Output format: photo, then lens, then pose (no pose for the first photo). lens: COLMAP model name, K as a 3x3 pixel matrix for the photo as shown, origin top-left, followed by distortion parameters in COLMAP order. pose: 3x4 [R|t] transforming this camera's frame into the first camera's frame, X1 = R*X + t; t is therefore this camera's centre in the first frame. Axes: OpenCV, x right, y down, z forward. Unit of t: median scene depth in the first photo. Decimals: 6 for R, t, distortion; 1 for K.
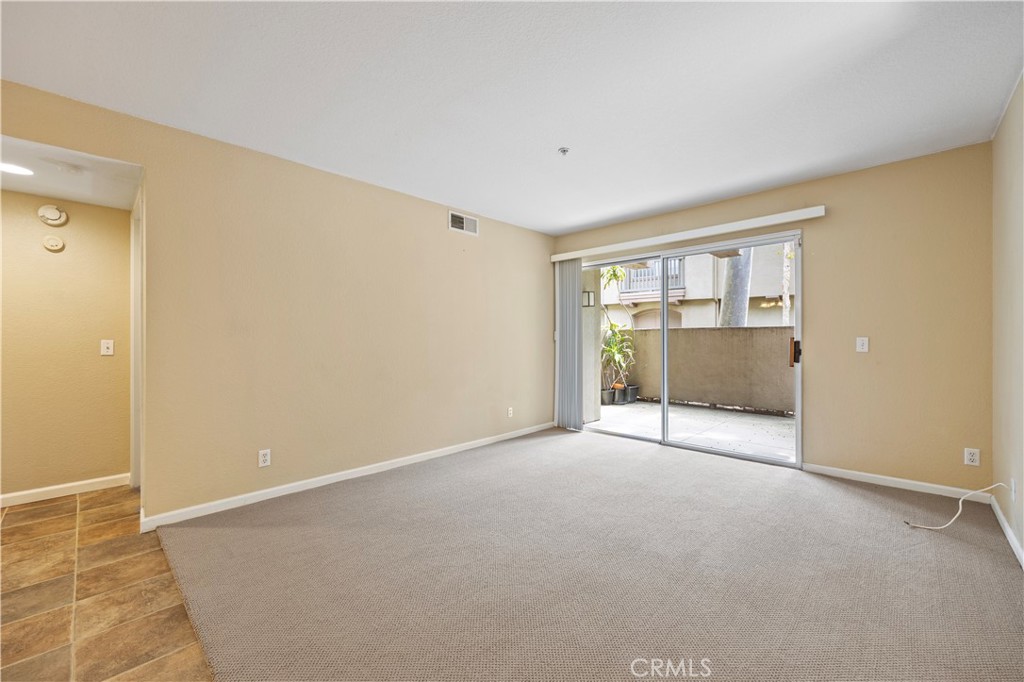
lens RADIAL K [[416.3, 0, 509.3], [0, 416.3, 340.5], [0, 0, 1]] dist [-0.005177, 0.000683]
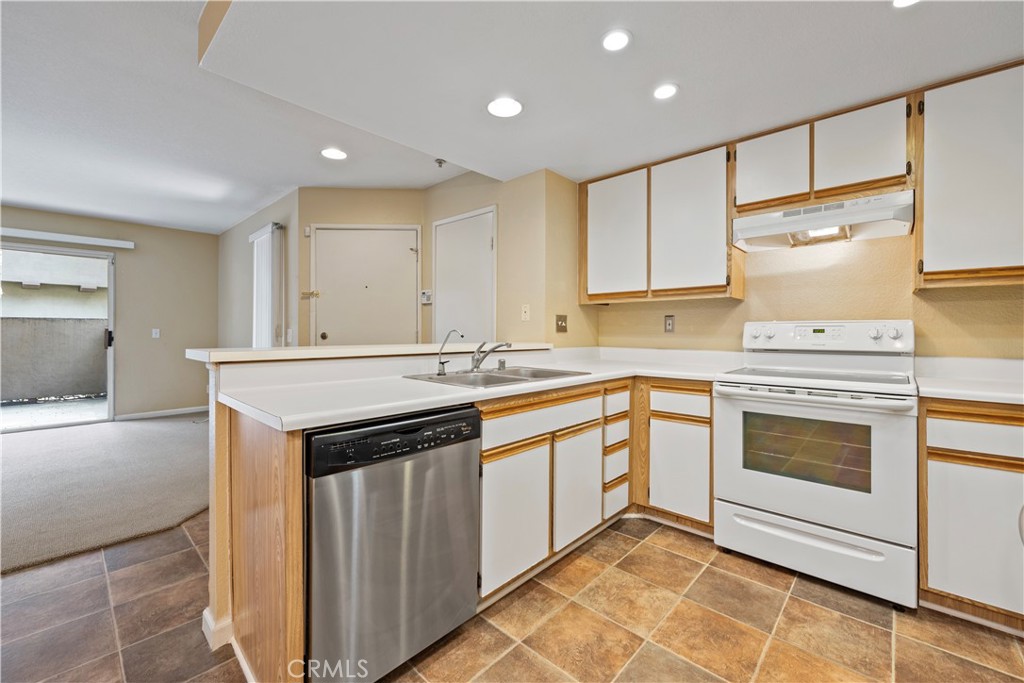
lens RADIAL K [[416.3, 0, 508.6], [0, 416.3, 330.6], [0, 0, 1]] dist [-0.005177, 0.000683]
pose [[-0.017532, 0.001287, 0.999845, -0.378723], [-0.001021, 0.999999, -0.001305, -0.000222], [-0.999846, -0.001043, -0.017531, -0.168222]]
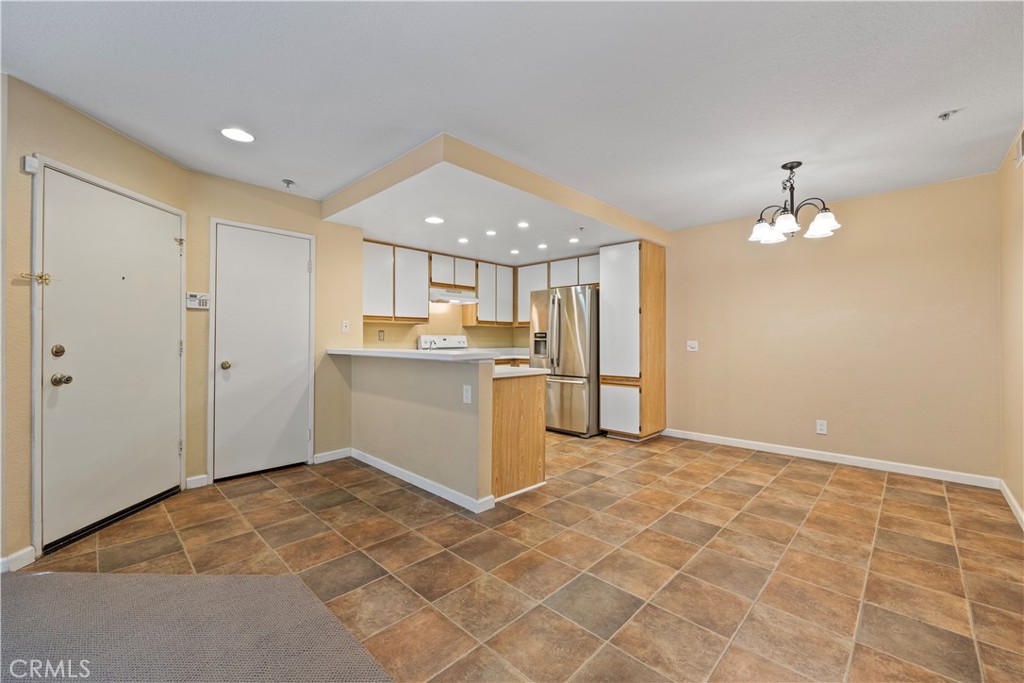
lens RADIAL K [[416.3, 0, 514.6], [0, 416.3, 337.7], [0, 0, 1]] dist [-0.005177, 0.000683]
pose [[-0.999982, -0.000496, -0.006003, -0.179405], [-0.000496, 1.000000, 0.000092, -0.004363], [0.006003, 0.000095, -0.999982, 0.398688]]
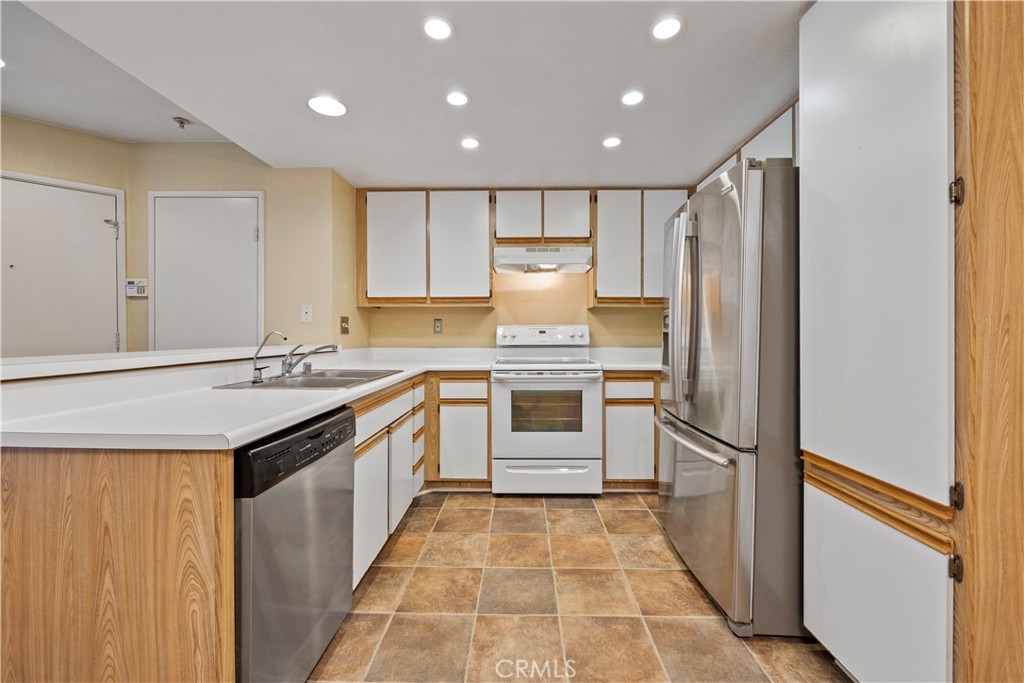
lens RADIAL K [[416.3, 0, 511.6], [0, 416.3, 334.0], [0, 0, 1]] dist [-0.005177, 0.000683]
pose [[-0.681726, -0.002089, 0.731605, -0.384463], [0.001945, 0.999987, 0.004667, -0.000779], [-0.731605, 0.004604, -0.681713, -0.060641]]
